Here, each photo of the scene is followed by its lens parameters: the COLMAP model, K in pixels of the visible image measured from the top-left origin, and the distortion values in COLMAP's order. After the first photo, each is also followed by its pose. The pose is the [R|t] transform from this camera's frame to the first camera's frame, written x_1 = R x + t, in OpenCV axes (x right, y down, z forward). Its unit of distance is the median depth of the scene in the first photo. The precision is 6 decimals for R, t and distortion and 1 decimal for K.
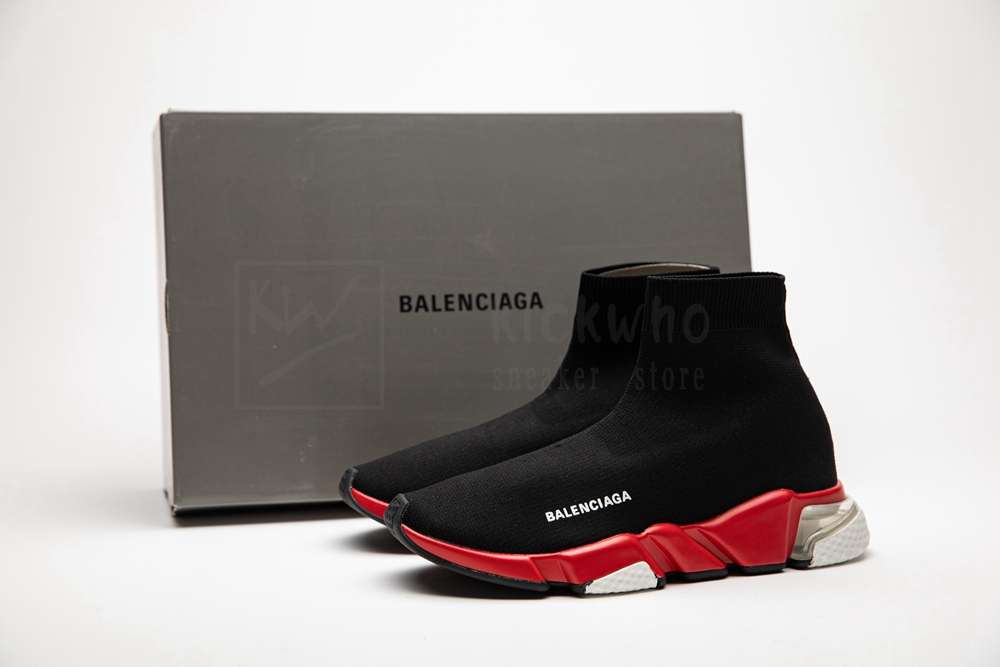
lens RADIAL K [[1636.6, 0, 500.0], [0, 1636.6, 333.5], [0, 0, 1]] dist [0.036675, 0.047486]
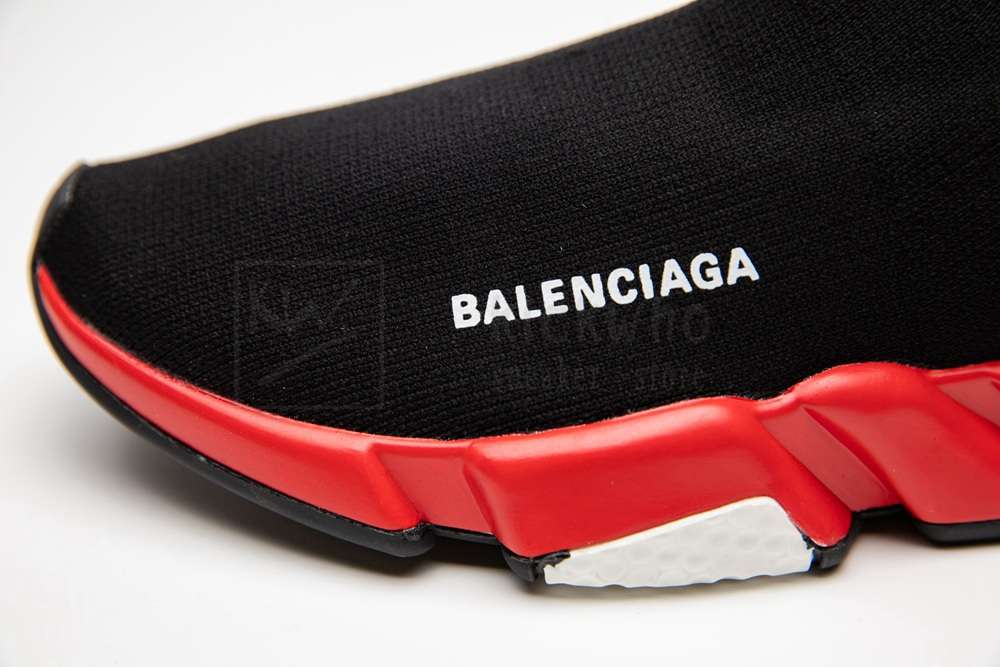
lens RADIAL K [[1552.6, 0, 500.0], [0, 1552.6, 333.5], [0, 0, 1]] dist [-0.036156, -0.031612]
pose [[0.951623, 0.138111, -0.274480, 0.112214], [-0.035370, 0.936589, 0.348639, 0.017213], [0.305226, -0.322065, 0.896165, 0.735841]]
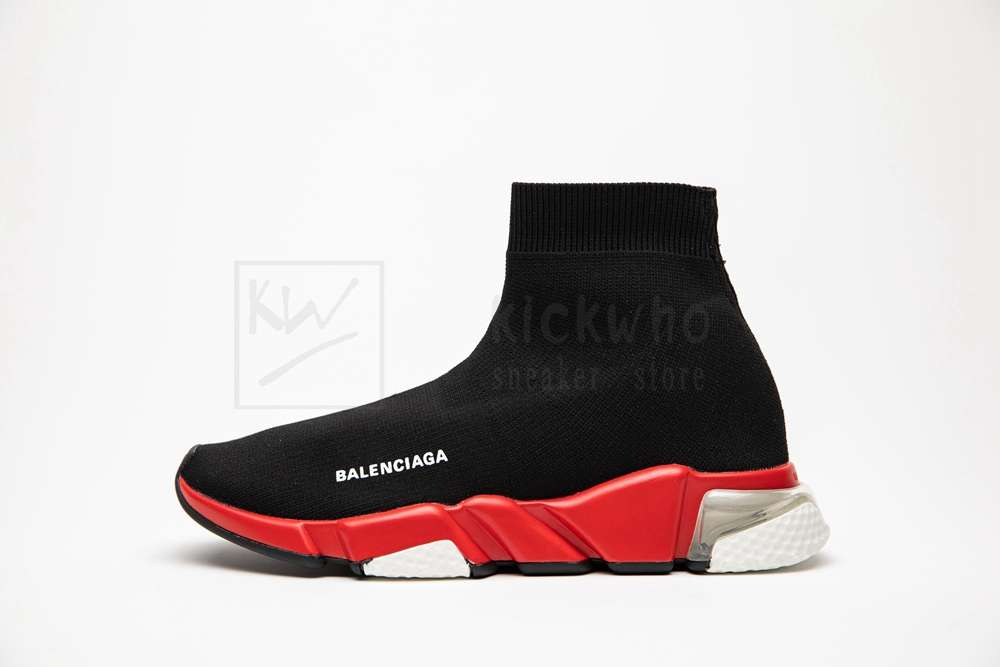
lens RADIAL K [[1636.6, 0, 500.0], [0, 1636.6, 333.5], [0, 0, 1]] dist [0.036675, 0.047486]
pose [[0.933662, 0.017269, -0.357739, 0.377062], [-0.035573, 0.998369, -0.044650, 0.074428], [0.356385, 0.054414, 0.932754, 0.281558]]
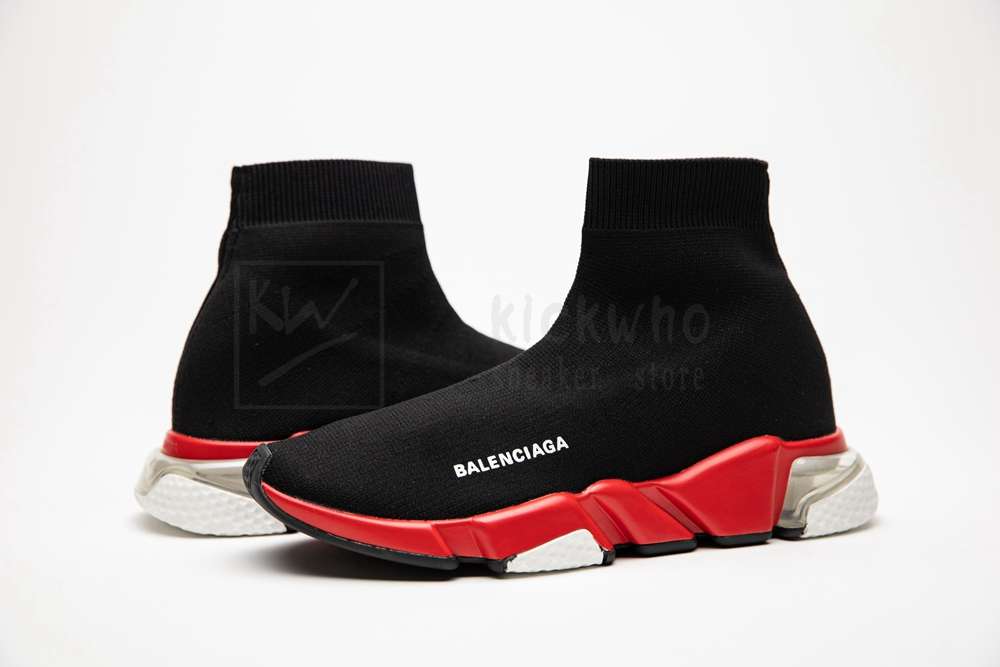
lens RADIAL K [[1636.6, 0, 500.0], [0, 1636.6, 333.5], [0, 0, 1]] dist [0.036675, 0.047486]
pose [[0.999772, -0.005774, 0.020562, 0.033245], [0.005765, 0.999983, 0.000497, 0.047881], [-0.020565, -0.000379, 0.999788, 0.245242]]
